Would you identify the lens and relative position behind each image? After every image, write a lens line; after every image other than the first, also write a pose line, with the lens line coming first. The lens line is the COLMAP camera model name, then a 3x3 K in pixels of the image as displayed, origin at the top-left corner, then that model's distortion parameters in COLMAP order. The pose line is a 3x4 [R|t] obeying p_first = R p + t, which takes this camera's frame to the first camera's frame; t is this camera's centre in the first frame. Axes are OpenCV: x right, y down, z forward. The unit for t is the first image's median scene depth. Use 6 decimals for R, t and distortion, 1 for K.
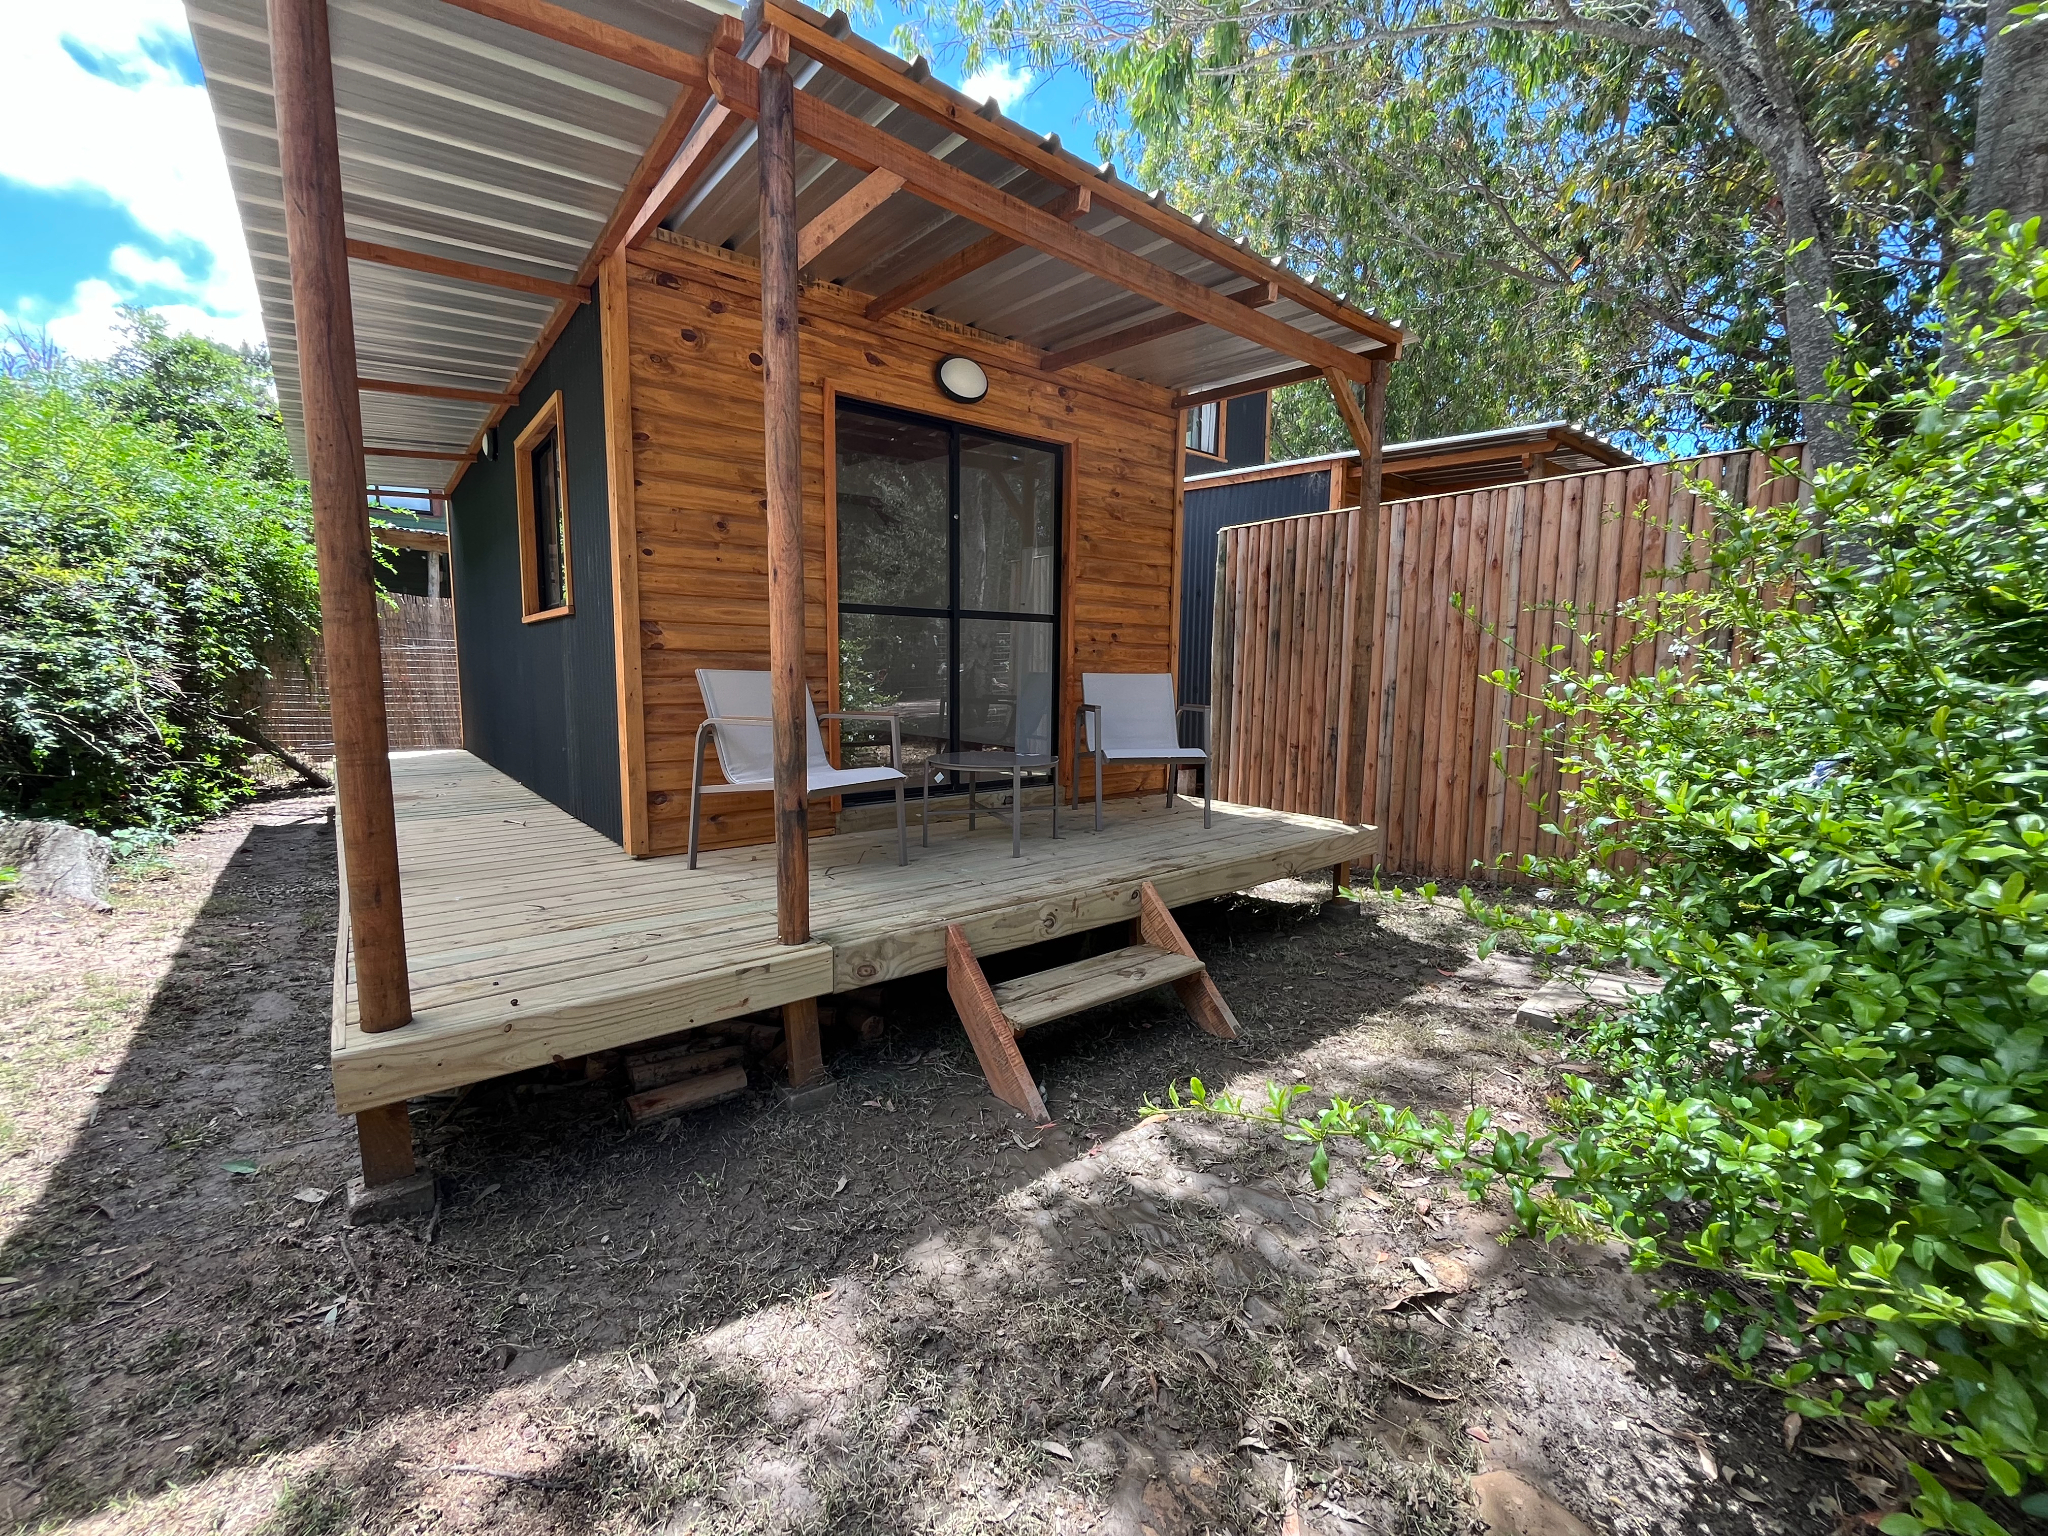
lens RADIAL K [[829.1, 0, 1020.0], [0, 829.1, 767.9], [0, 0, 1]] dist [-0.003473, -0.000289]
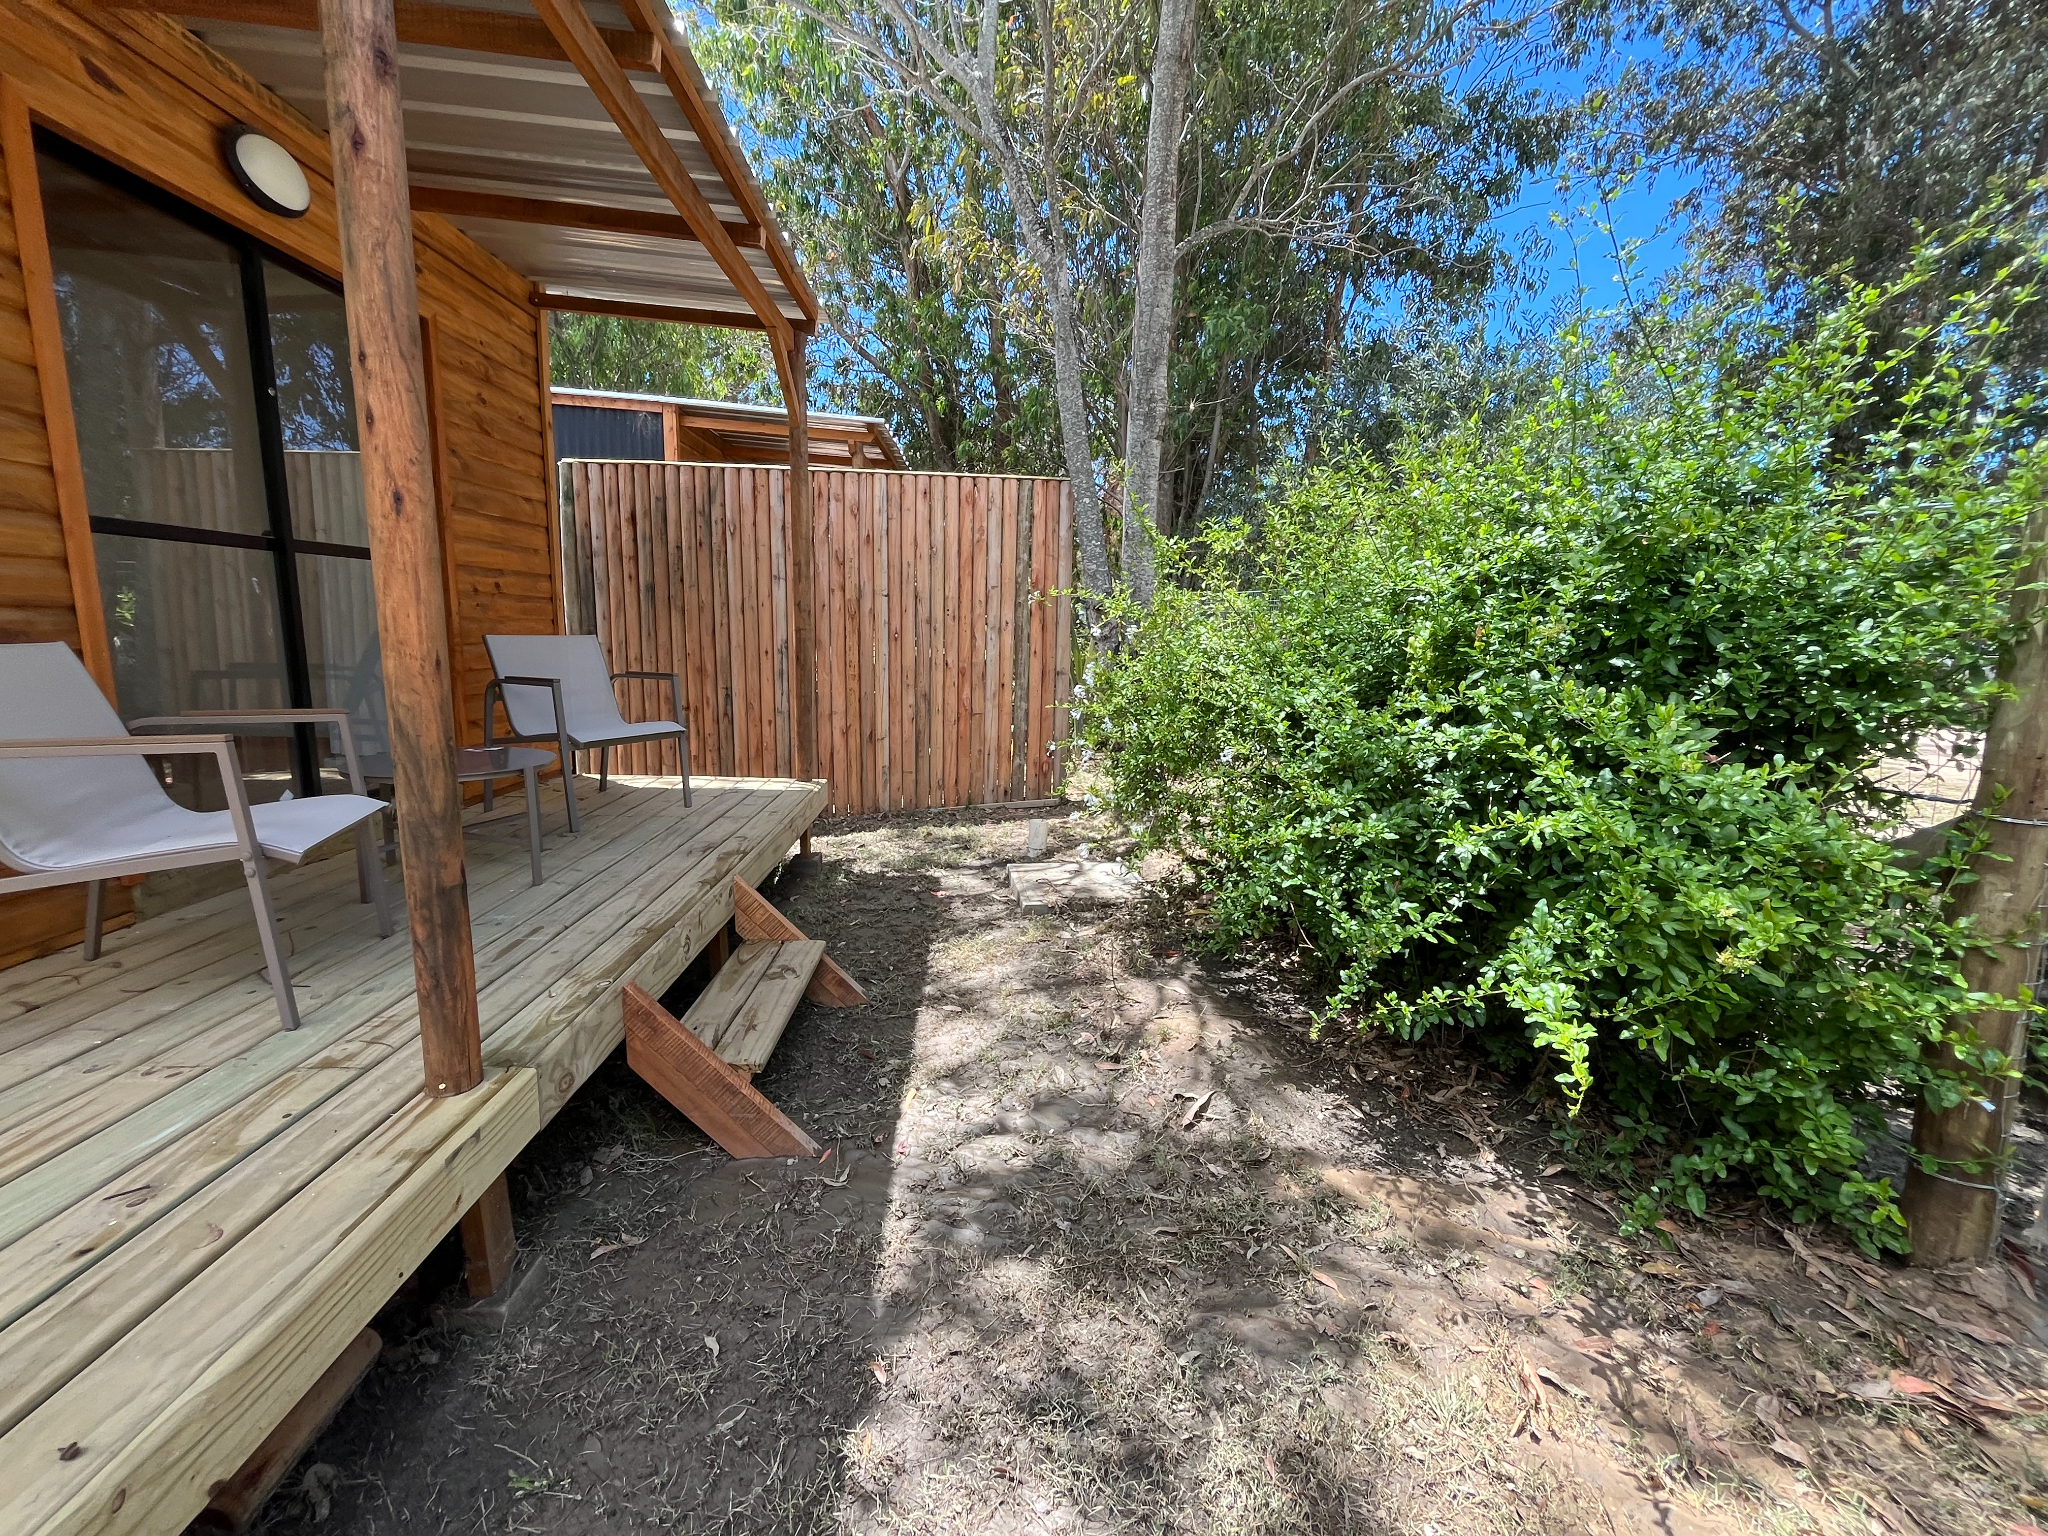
lens RADIAL K [[829.1, 0, 1020.0], [0, 829.1, 767.9], [0, 0, 1]] dist [-0.003473, -0.000289]
pose [[0.594330, -0.126686, 0.794180, -0.302146], [0.071787, 0.991930, 0.104508, -0.042825], [-0.801011, -0.005101, 0.598628, 0.165913]]
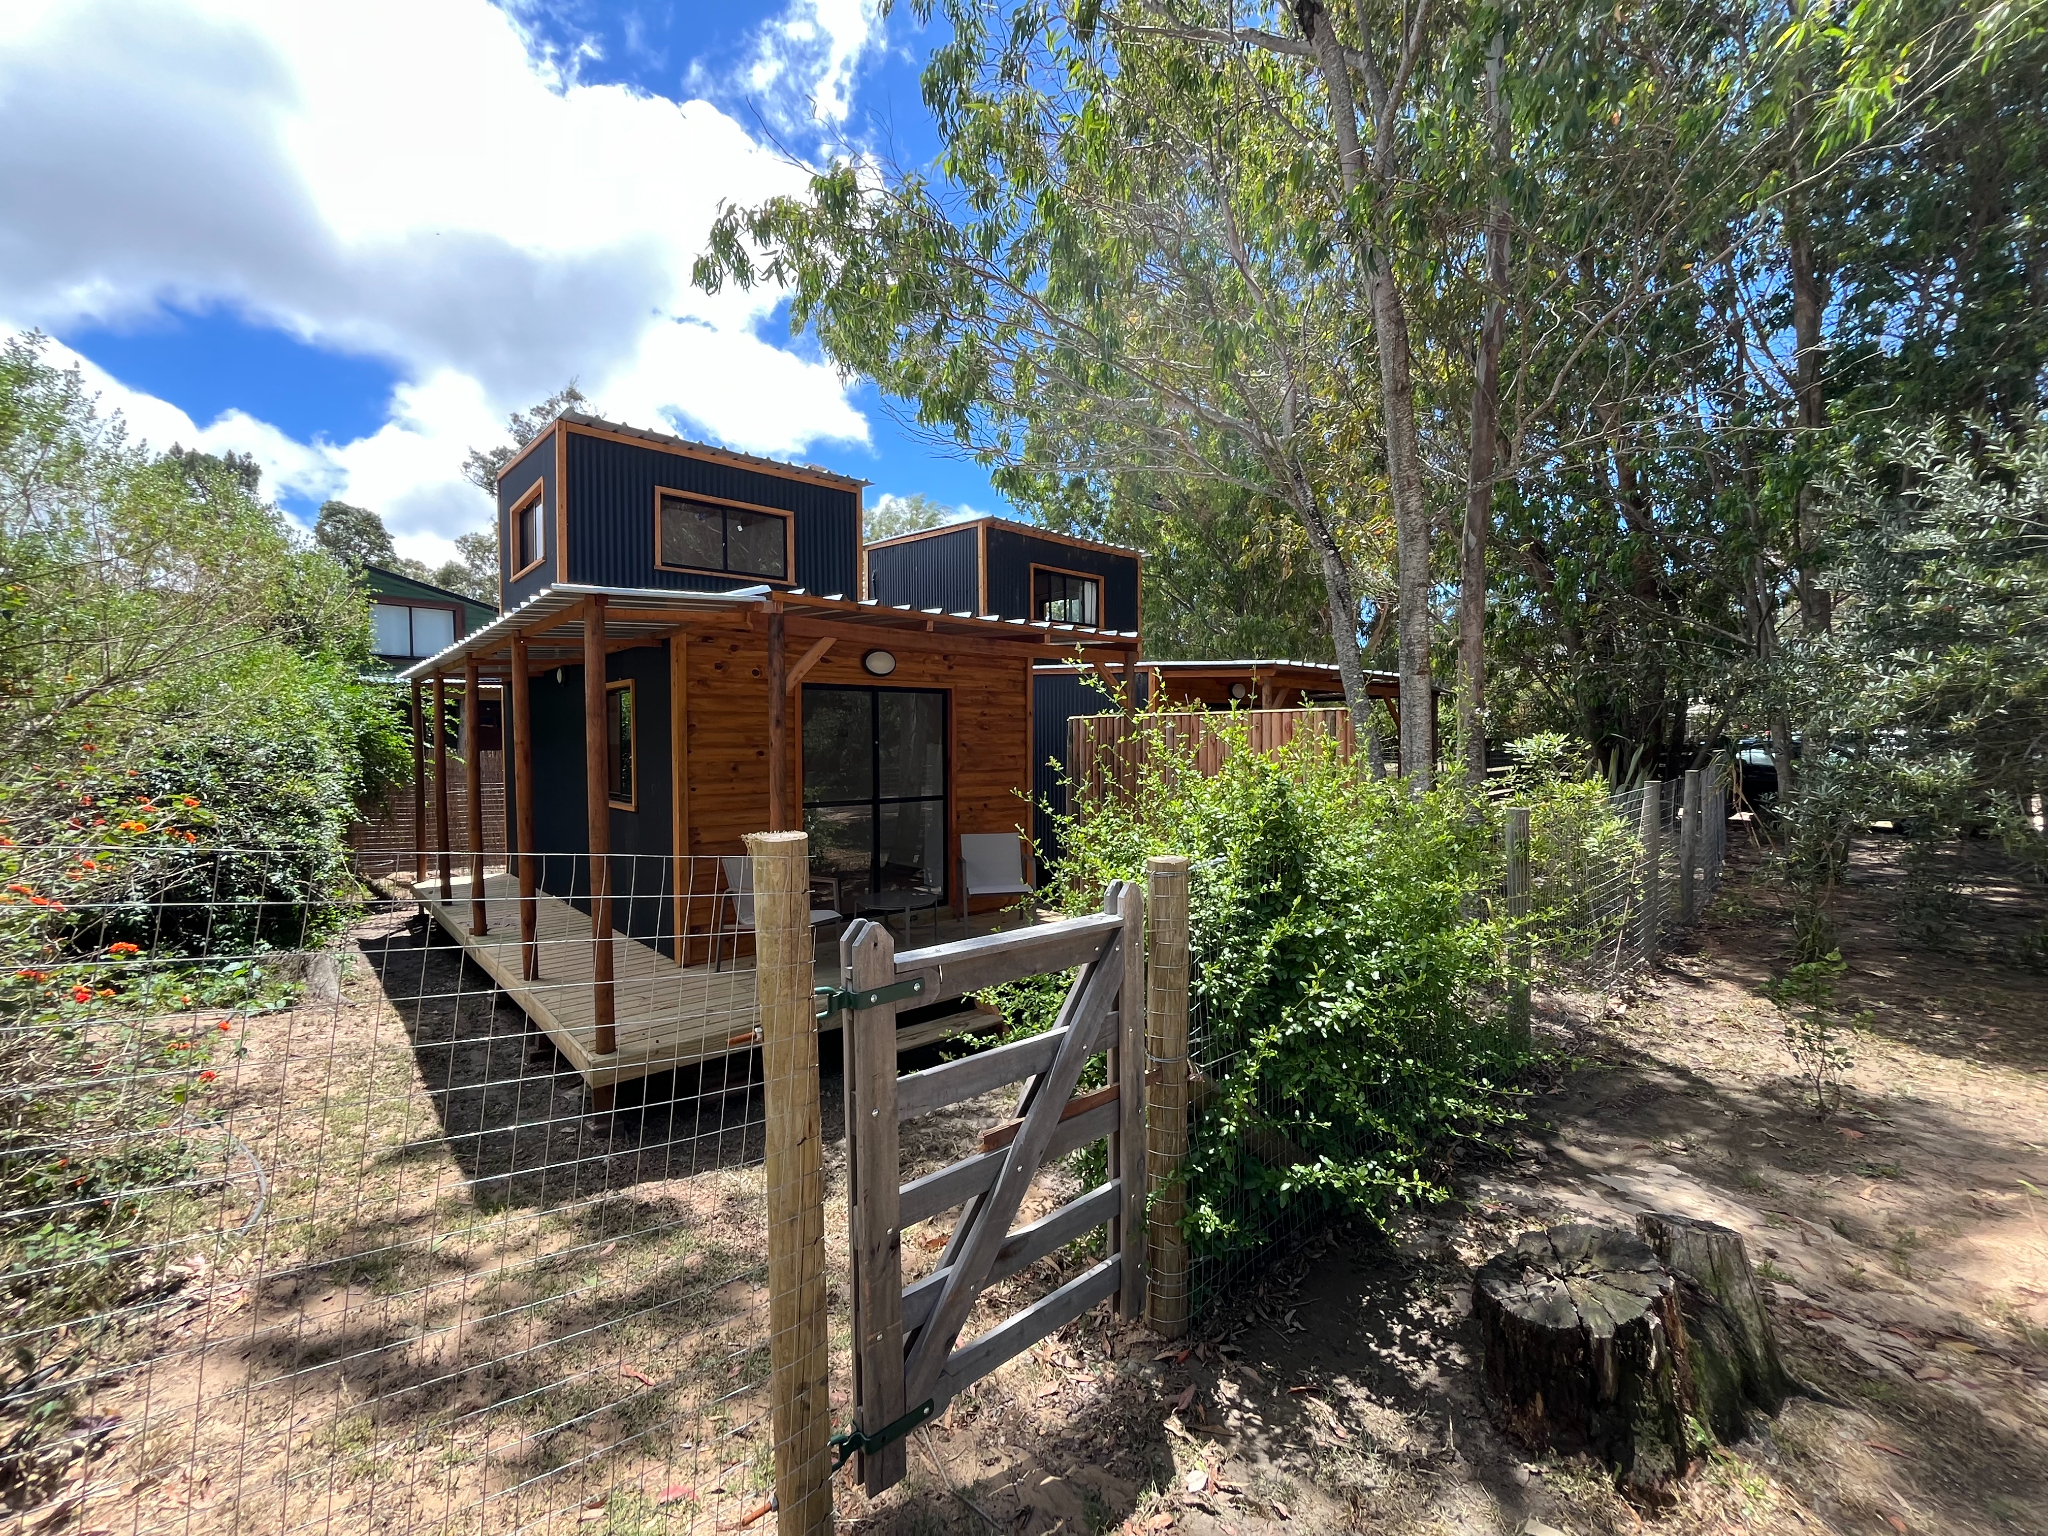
lens RADIAL K [[829.1, 0, 1020.0], [0, 829.1, 767.9], [0, 0, 1]] dist [-0.003473, -0.000289]
pose [[0.998848, -0.013671, 0.045997, 0.137219], [0.017532, 0.996260, -0.084610, -0.123166], [-0.044668, 0.085319, 0.995352, -0.664726]]
